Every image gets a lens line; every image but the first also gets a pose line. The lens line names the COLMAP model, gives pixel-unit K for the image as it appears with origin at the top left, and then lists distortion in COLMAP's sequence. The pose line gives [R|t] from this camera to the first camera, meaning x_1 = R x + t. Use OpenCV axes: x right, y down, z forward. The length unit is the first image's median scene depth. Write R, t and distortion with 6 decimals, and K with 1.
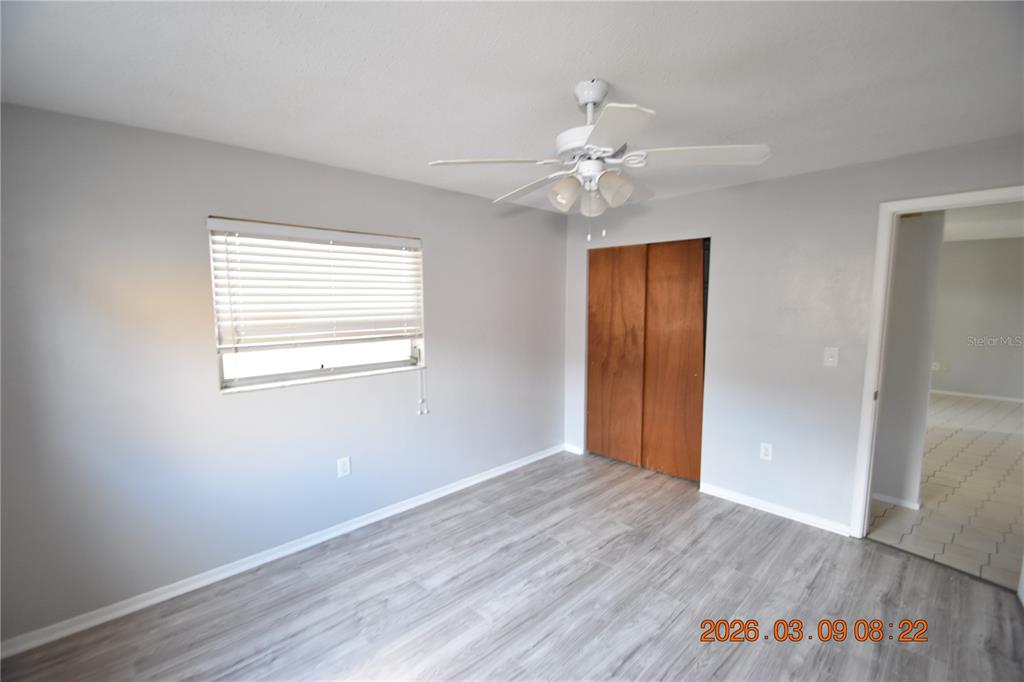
lens RADIAL K [[447.1, 0, 508.6], [0, 447.1, 345.3], [0, 0, 1]] dist [-0.016497, -0.002632]
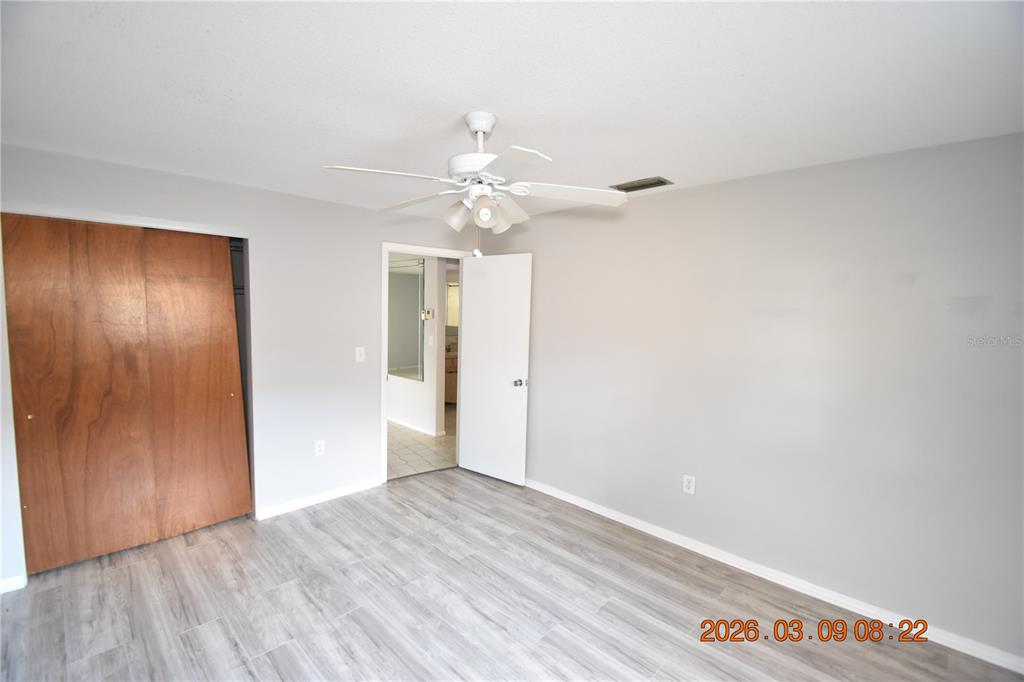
lens RADIAL K [[447.1, 0, 512.8], [0, 447.1, 341.7], [0, 0, 1]] dist [-0.016497, -0.002632]
pose [[-0.048590, -0.067764, 0.996517, -0.613181], [0.076833, 0.994486, 0.071372, -0.074978], [-0.995859, 0.080033, -0.043116, 0.652462]]
